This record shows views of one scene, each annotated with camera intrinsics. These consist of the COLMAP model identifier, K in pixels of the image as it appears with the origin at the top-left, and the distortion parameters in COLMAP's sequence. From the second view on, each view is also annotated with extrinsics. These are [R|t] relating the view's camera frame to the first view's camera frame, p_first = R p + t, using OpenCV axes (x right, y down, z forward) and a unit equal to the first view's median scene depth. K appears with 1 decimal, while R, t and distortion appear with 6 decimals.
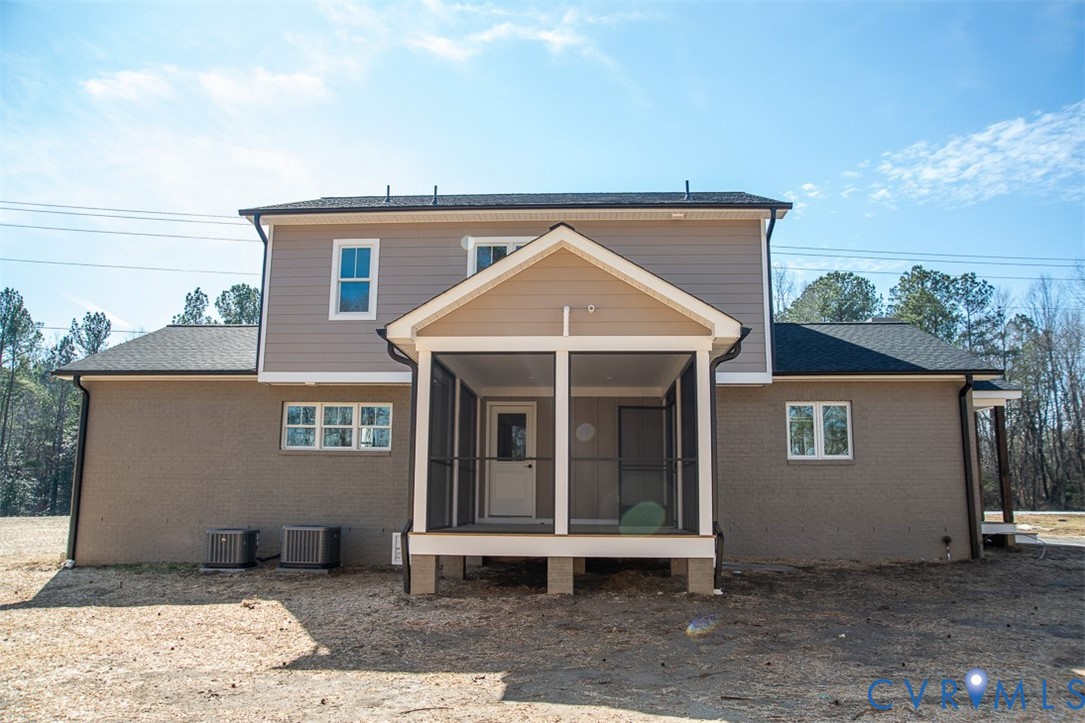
lens RADIAL K [[838.0, 0, 542.5], [0, 838.0, 361.5], [0, 0, 1]] dist [-0.076564, 0.001660]
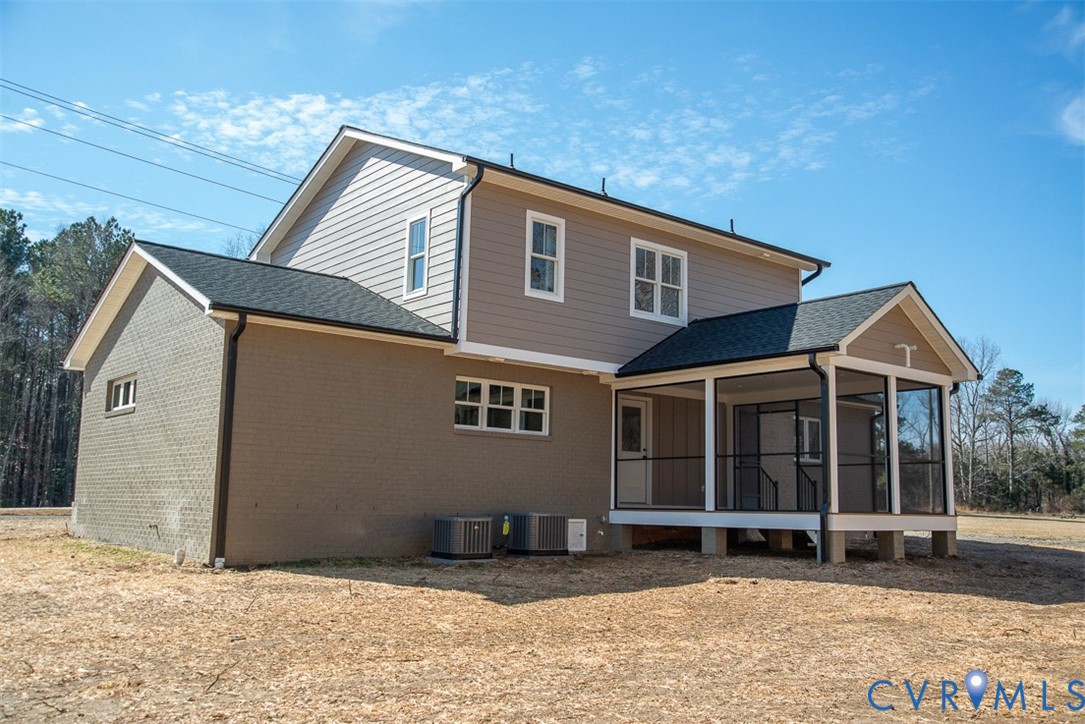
lens RADIAL K [[981.3, 0, 542.5], [0, 981.3, 362.0], [0, 0, 1]] dist [-0.082896, 0.005447]
pose [[0.738896, 0.107150, 0.665245, -0.969550], [-0.125924, 0.991840, -0.019889, 0.044682], [-0.661948, -0.069075, 0.746360, 0.153295]]
